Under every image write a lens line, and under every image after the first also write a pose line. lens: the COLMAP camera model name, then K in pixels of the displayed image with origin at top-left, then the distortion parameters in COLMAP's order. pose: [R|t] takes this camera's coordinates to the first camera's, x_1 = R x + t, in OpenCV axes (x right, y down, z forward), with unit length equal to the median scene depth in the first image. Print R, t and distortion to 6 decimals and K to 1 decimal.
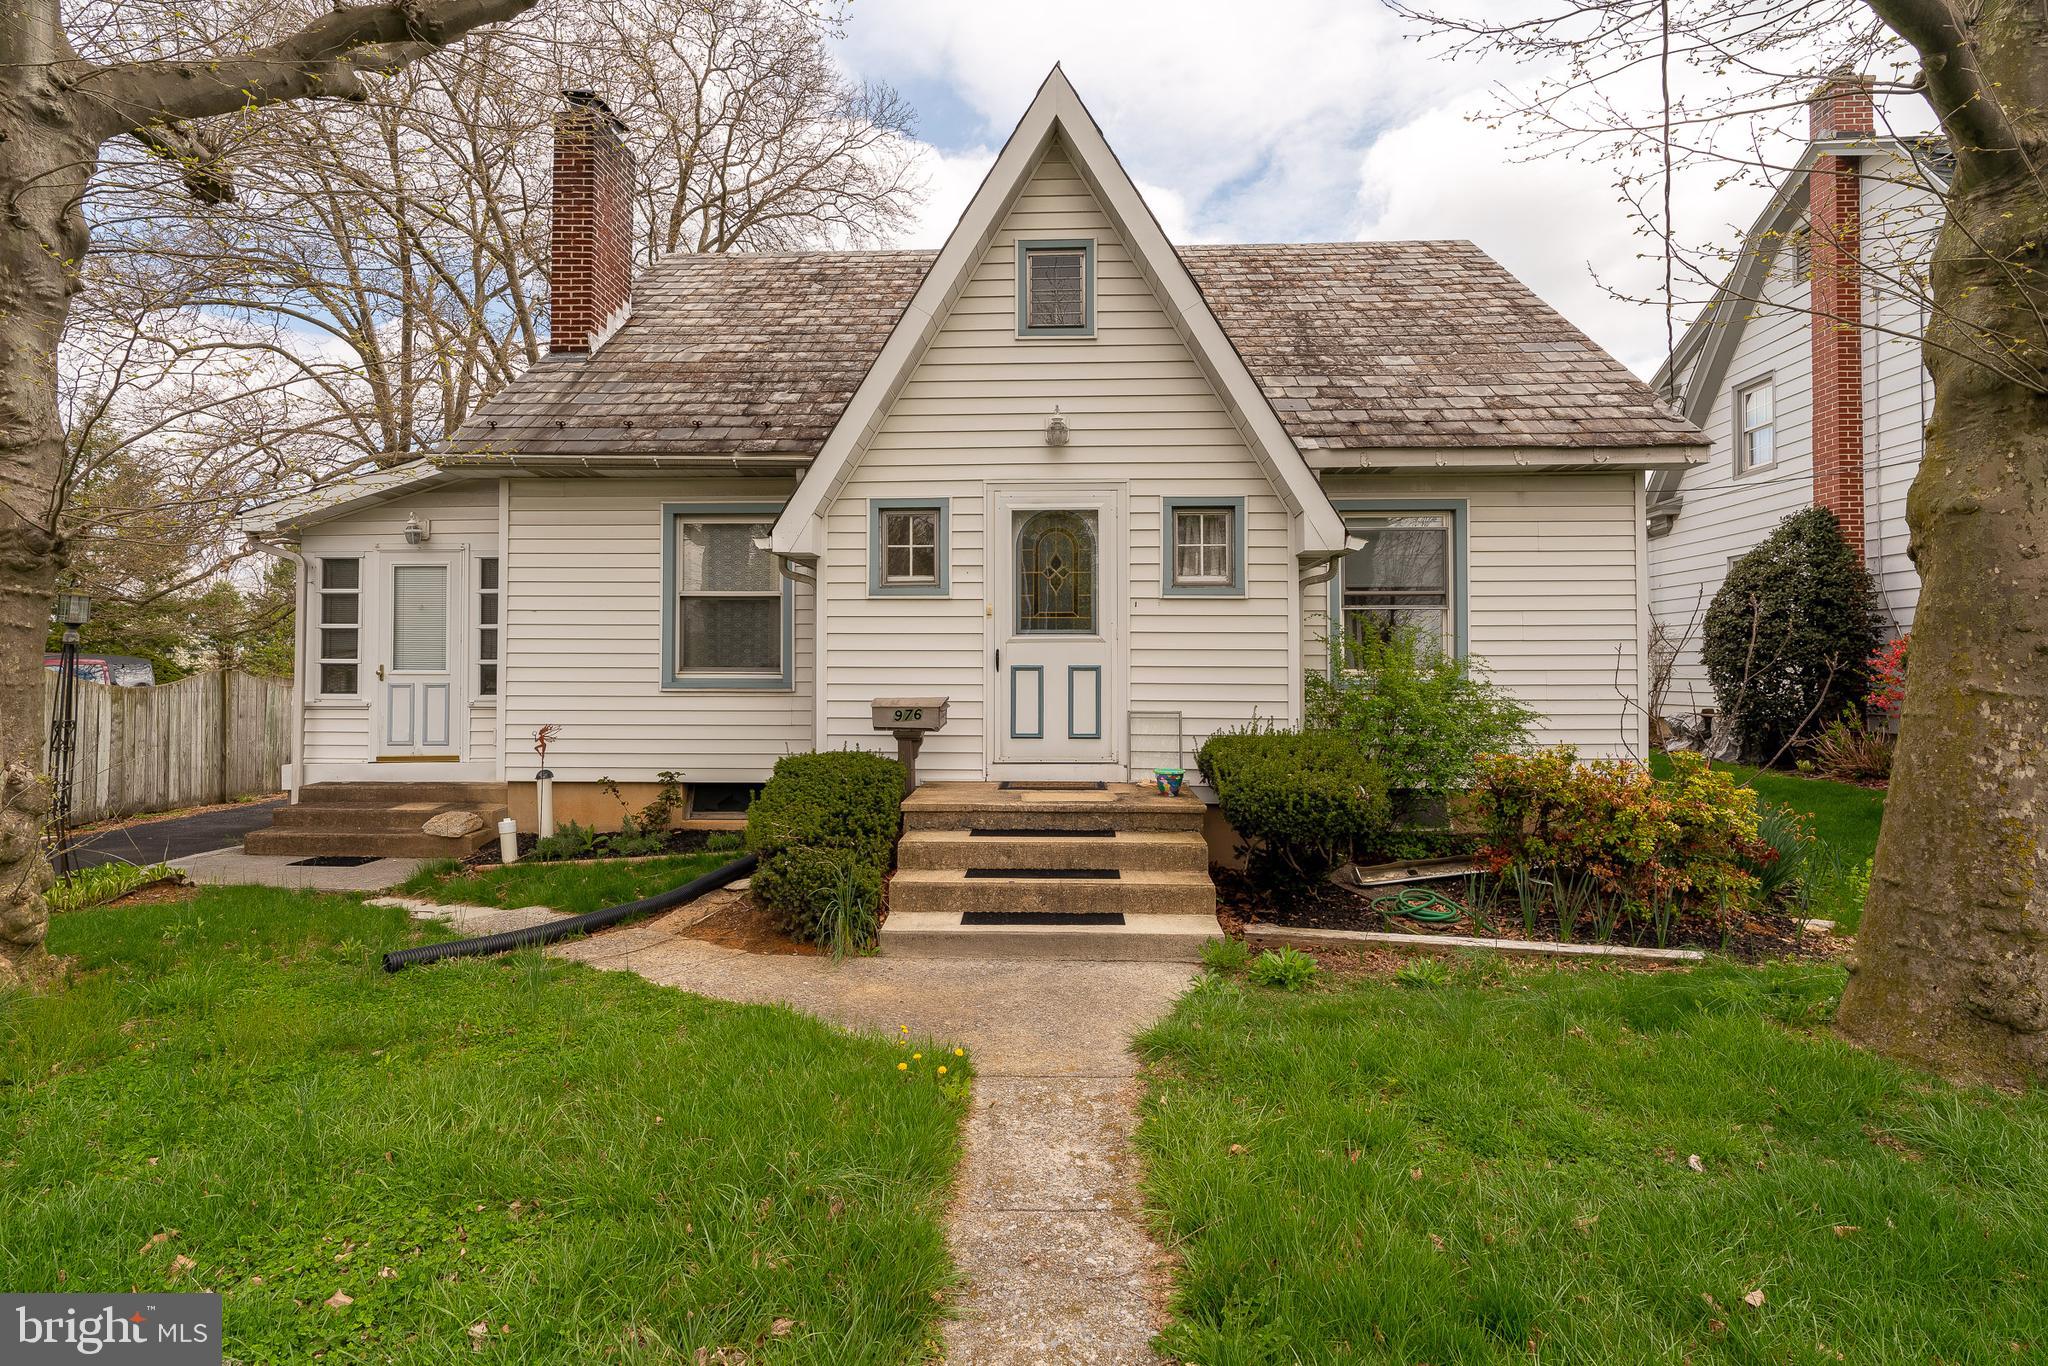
lens RADIAL K [[1020.7, 0, 1019.7], [0, 1020.7, 663.0], [0, 0, 1]] dist [0.000069, 0.000224]
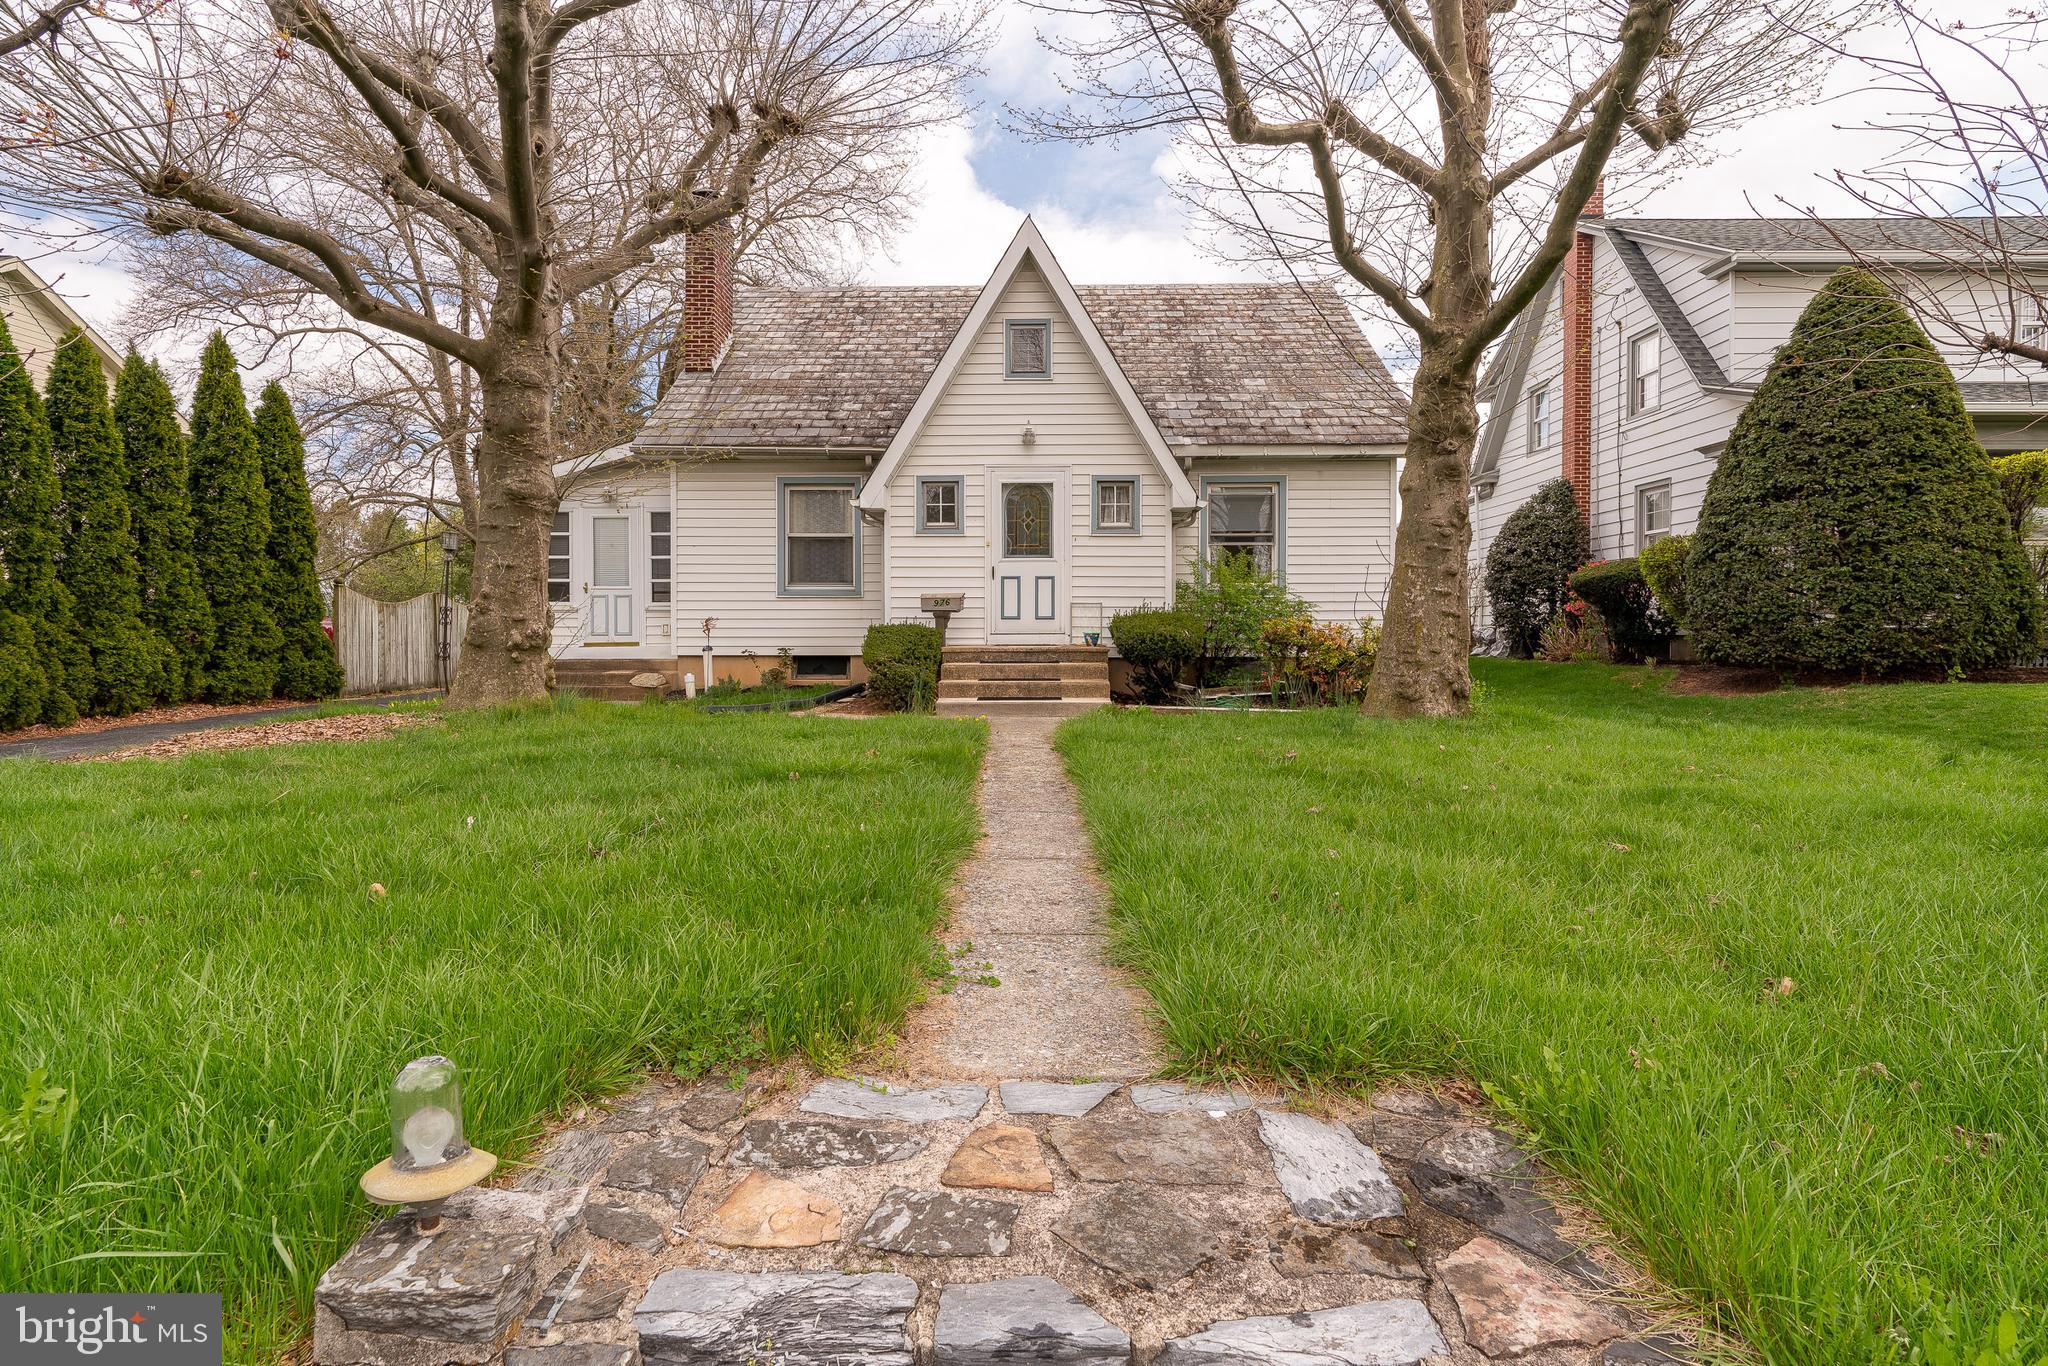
lens RADIAL K [[1020.7, 0, 1019.7], [0, 1020.7, 663.0], [0, 0, 1]] dist [0.000069, 0.000224]
pose [[0.999835, -0.001018, 0.018138, -0.007723], [0.000326, 0.999273, 0.038122, 0.071609], [-0.018164, -0.038109, 0.999108, -0.600987]]
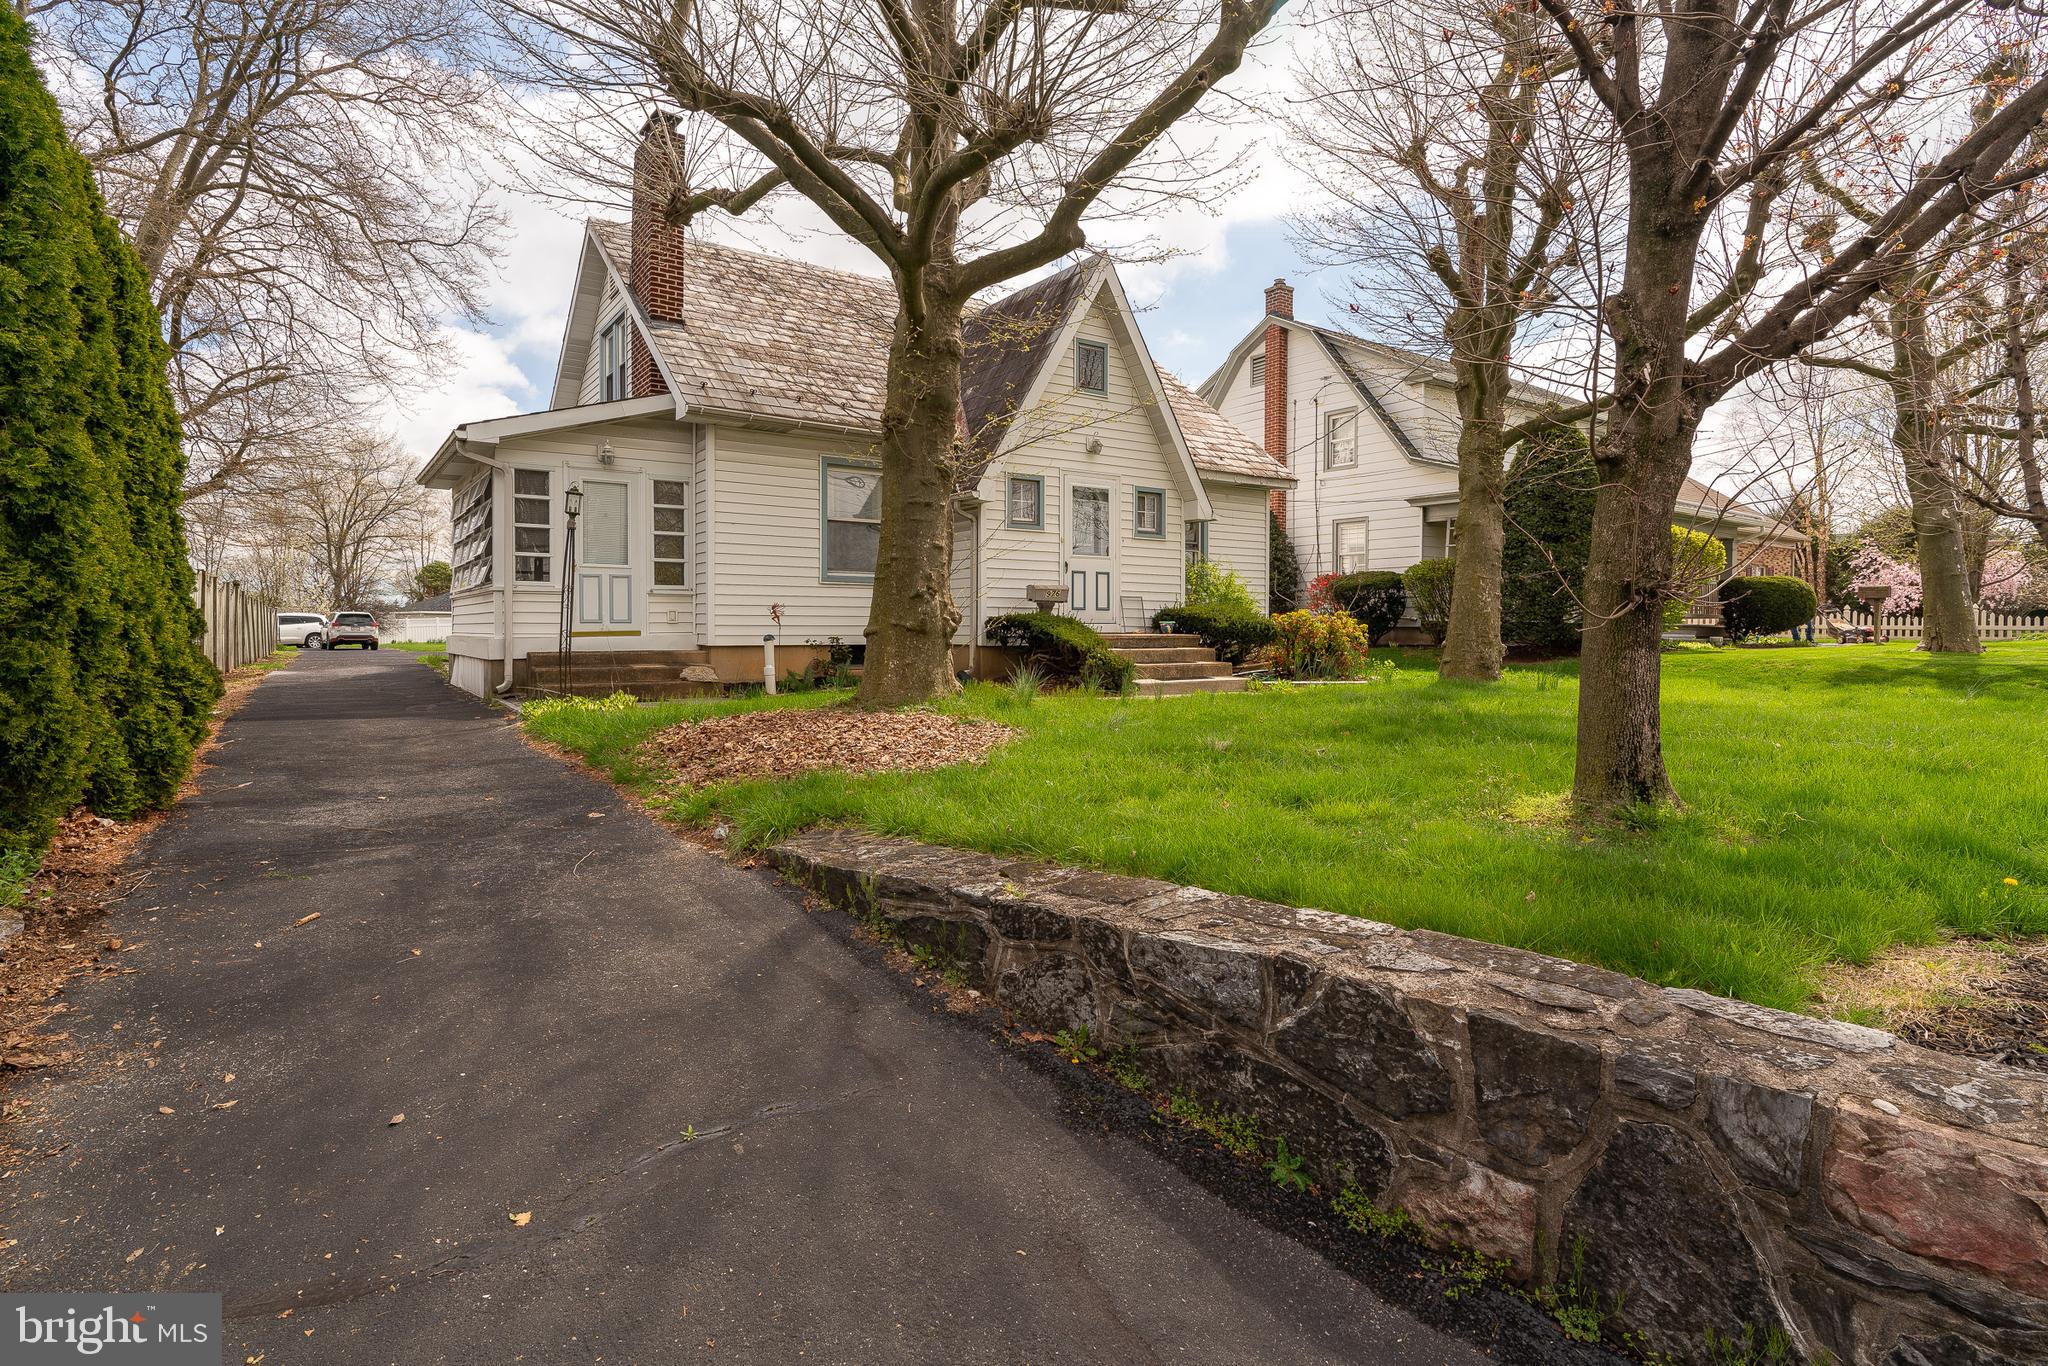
lens RADIAL K [[1061.8, 0, 993.0], [0, 1061.8, 631.4], [0, 0, 1]] dist [-0.001485, -0.000236]
pose [[0.805384, 0.001785, 0.592751, -1.100906], [-0.009084, 0.999915, 0.009332, 0.083206], [-0.592684, -0.012900, 0.805332, -0.395017]]
